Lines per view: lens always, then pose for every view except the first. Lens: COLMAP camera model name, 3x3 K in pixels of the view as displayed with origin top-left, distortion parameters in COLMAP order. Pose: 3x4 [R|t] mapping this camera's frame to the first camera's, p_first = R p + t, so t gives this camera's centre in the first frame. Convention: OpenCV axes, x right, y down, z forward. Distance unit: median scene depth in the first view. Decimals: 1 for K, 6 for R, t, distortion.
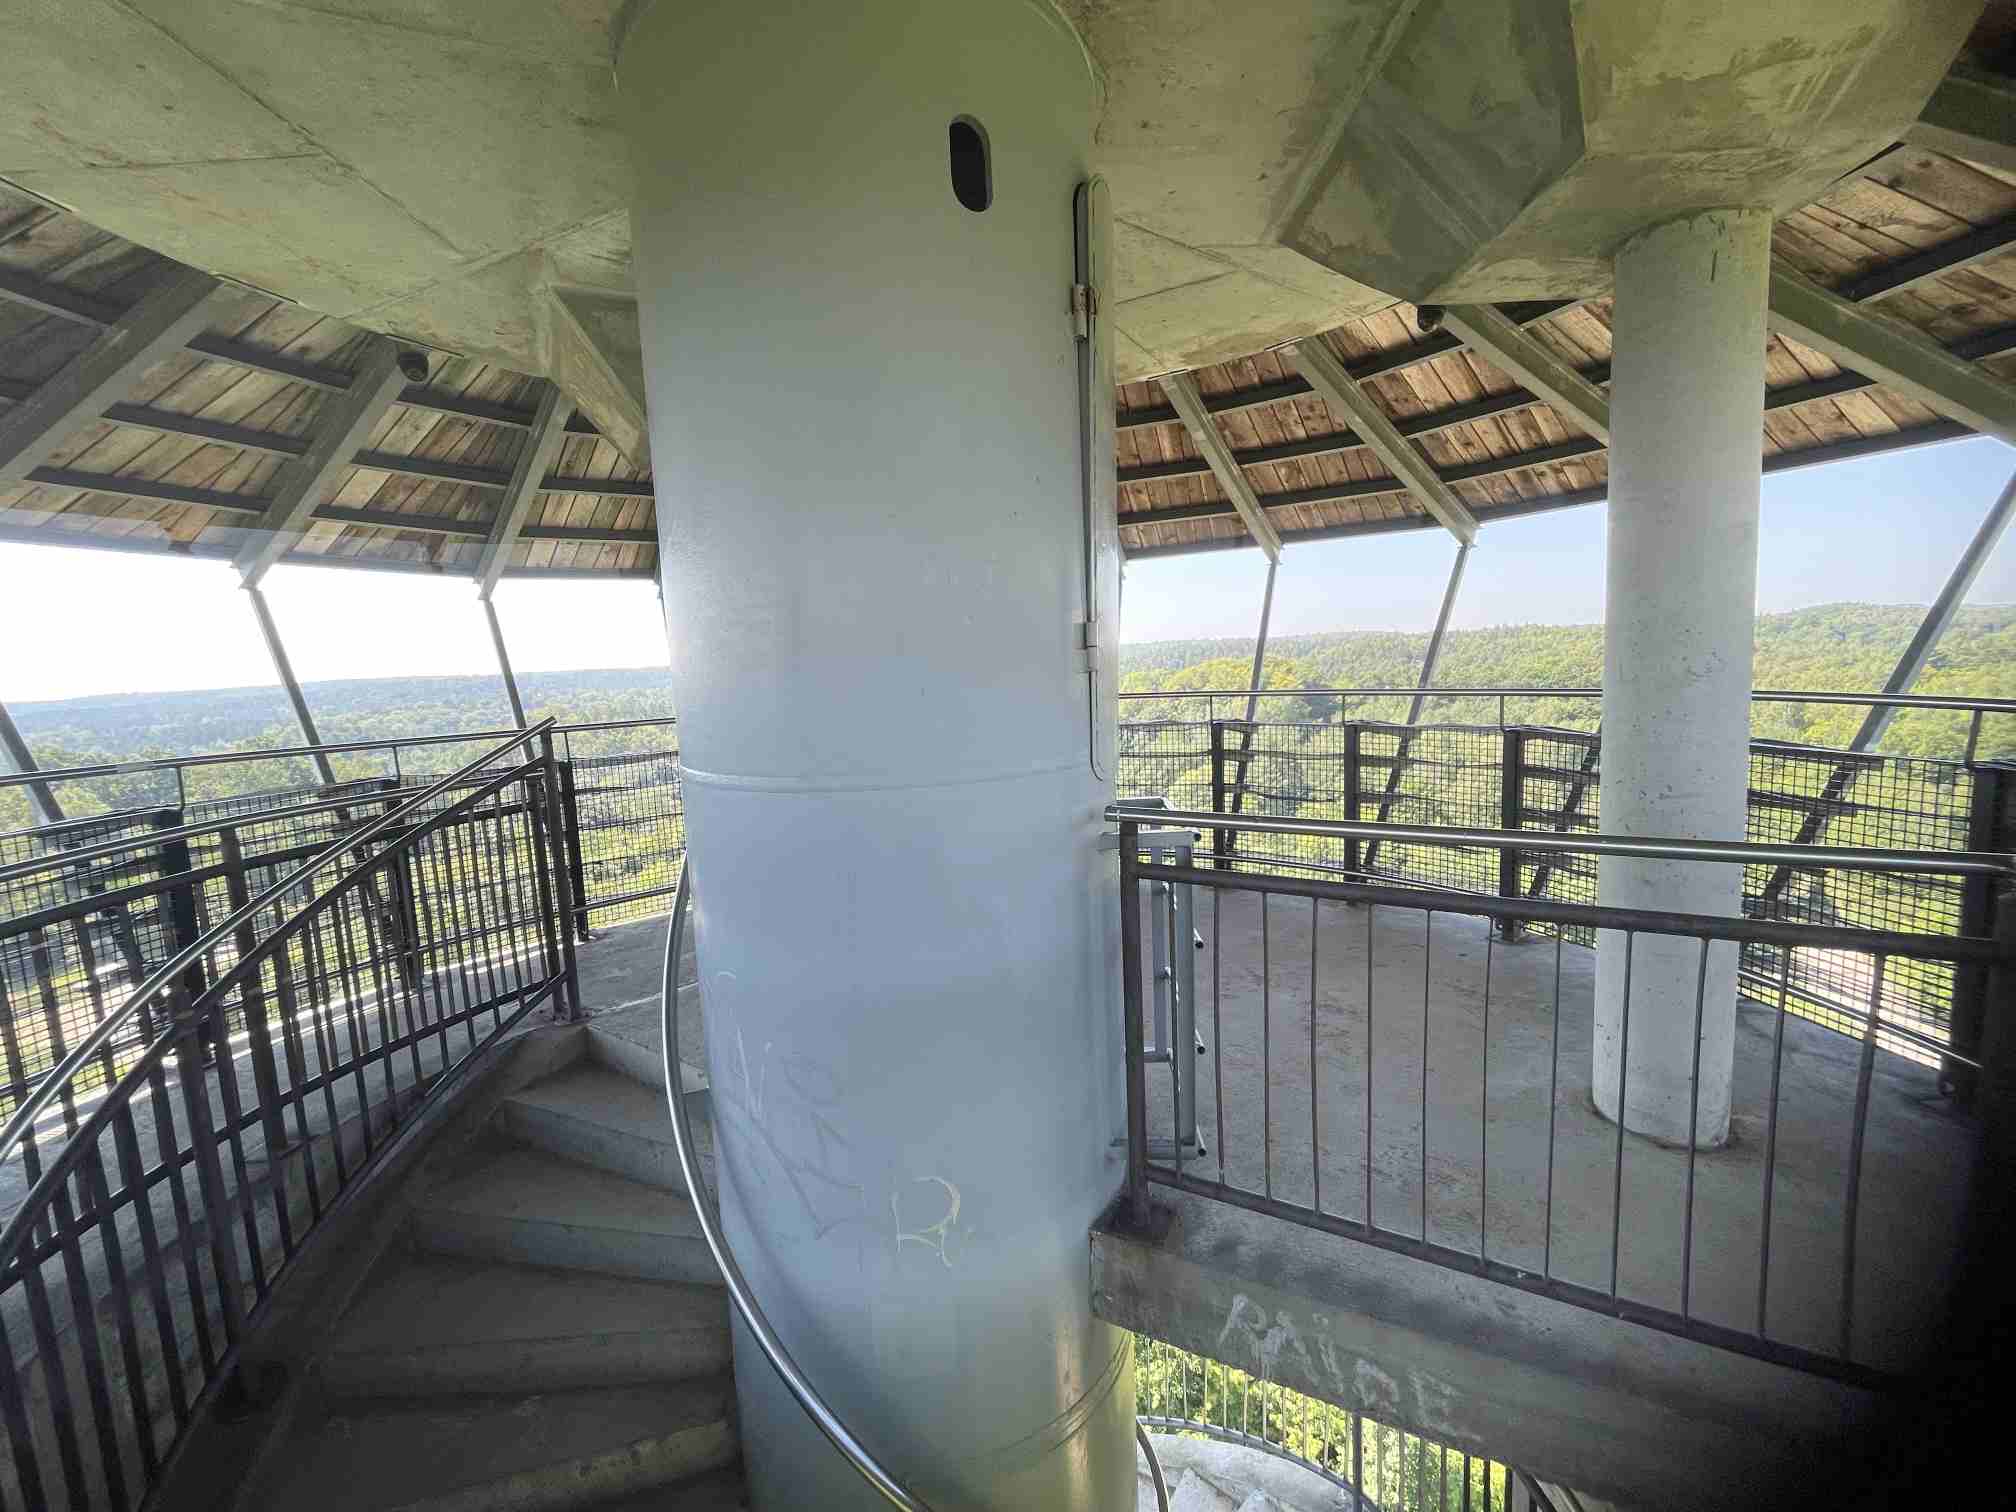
lens RADIAL K [[797.5, 0, 1008.0], [0, 797.5, 756.0], [0, 0, 1]] dist [-0.000114, -0.000144]
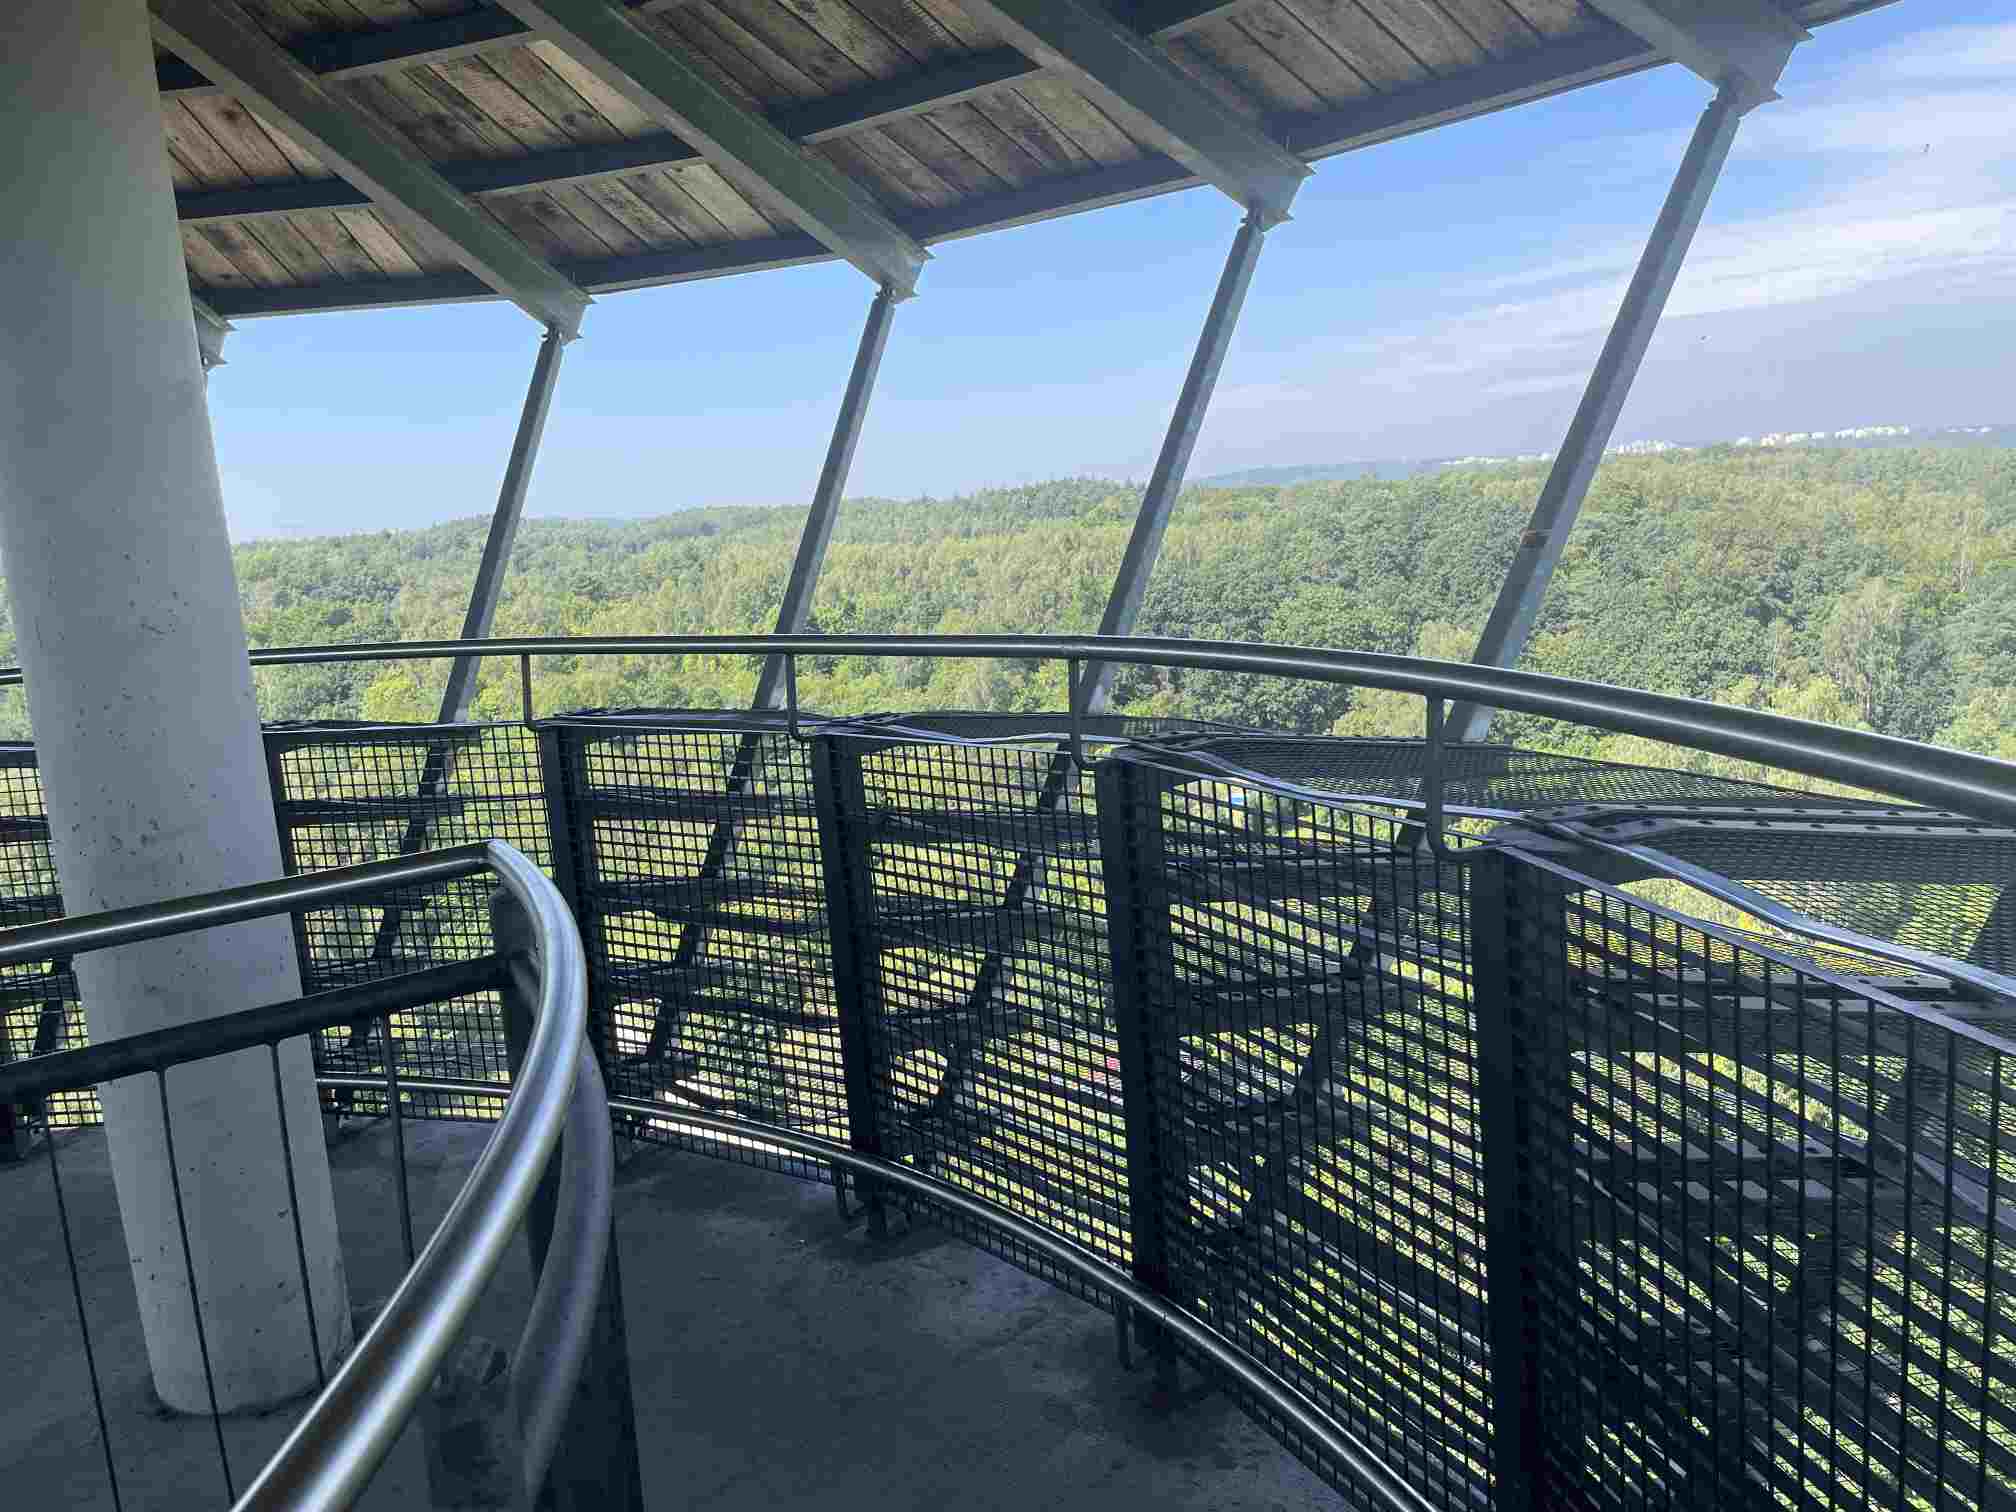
lens RADIAL K [[1390.8, 0, 1008.0], [0, 1390.8, 756.0], [0, 0, 1]] dist [-0.000850, -0.004864]
pose [[0.227905, -0.134485, 0.964351, -0.055681], [0.157417, 0.982475, 0.099810, -0.030139], [-0.960874, 0.129058, 0.245081, 0.276068]]
